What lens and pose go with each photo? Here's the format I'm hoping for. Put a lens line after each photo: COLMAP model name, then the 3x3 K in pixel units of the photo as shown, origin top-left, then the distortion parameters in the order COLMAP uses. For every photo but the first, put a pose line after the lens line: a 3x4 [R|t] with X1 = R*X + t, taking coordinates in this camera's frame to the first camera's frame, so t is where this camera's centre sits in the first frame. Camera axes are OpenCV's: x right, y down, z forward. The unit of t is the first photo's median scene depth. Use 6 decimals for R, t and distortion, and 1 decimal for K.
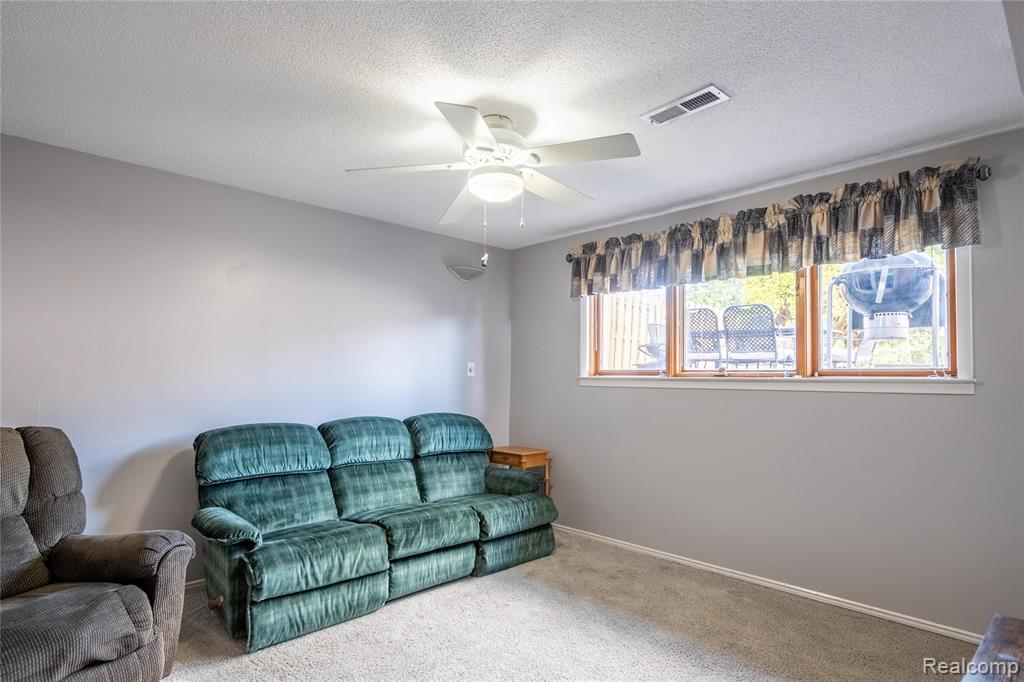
lens RADIAL K [[542.1, 0, 525.6], [0, 542.1, 340.0], [0, 0, 1]] dist [0.002155, -0.001961]
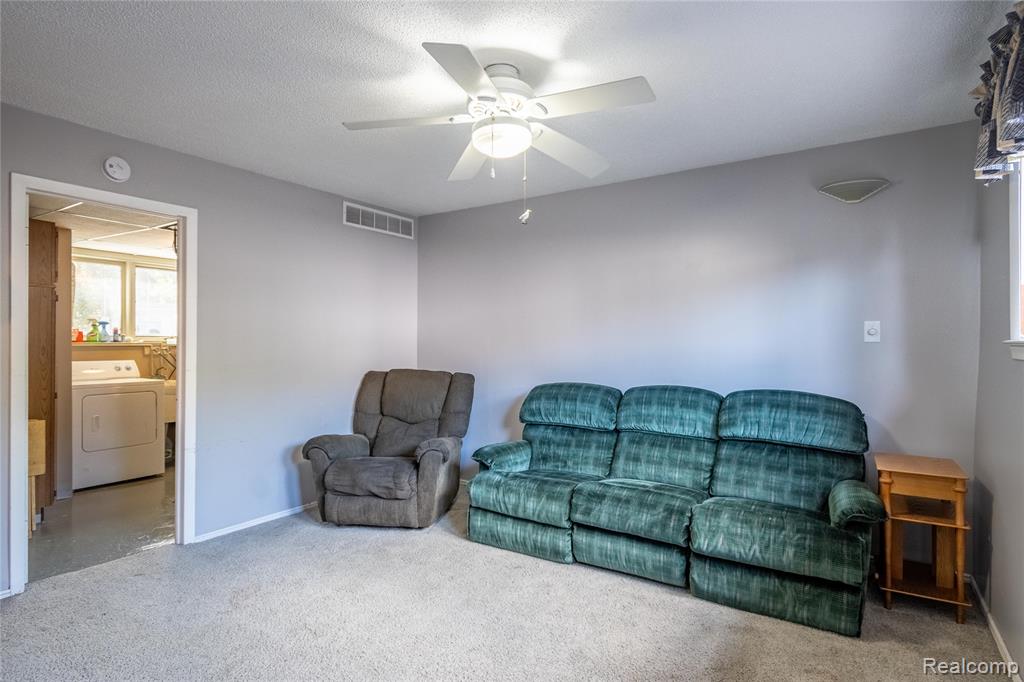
lens RADIAL K [[542.1, 0, 525.6], [0, 542.1, 340.0], [0, 0, 1]] dist [0.002155, -0.001961]
pose [[0.221117, -0.017213, -0.975095, 0.651139], [0.063060, 0.998004, -0.003318, 0.056696], [0.973206, -0.060756, 0.221761, 0.631918]]
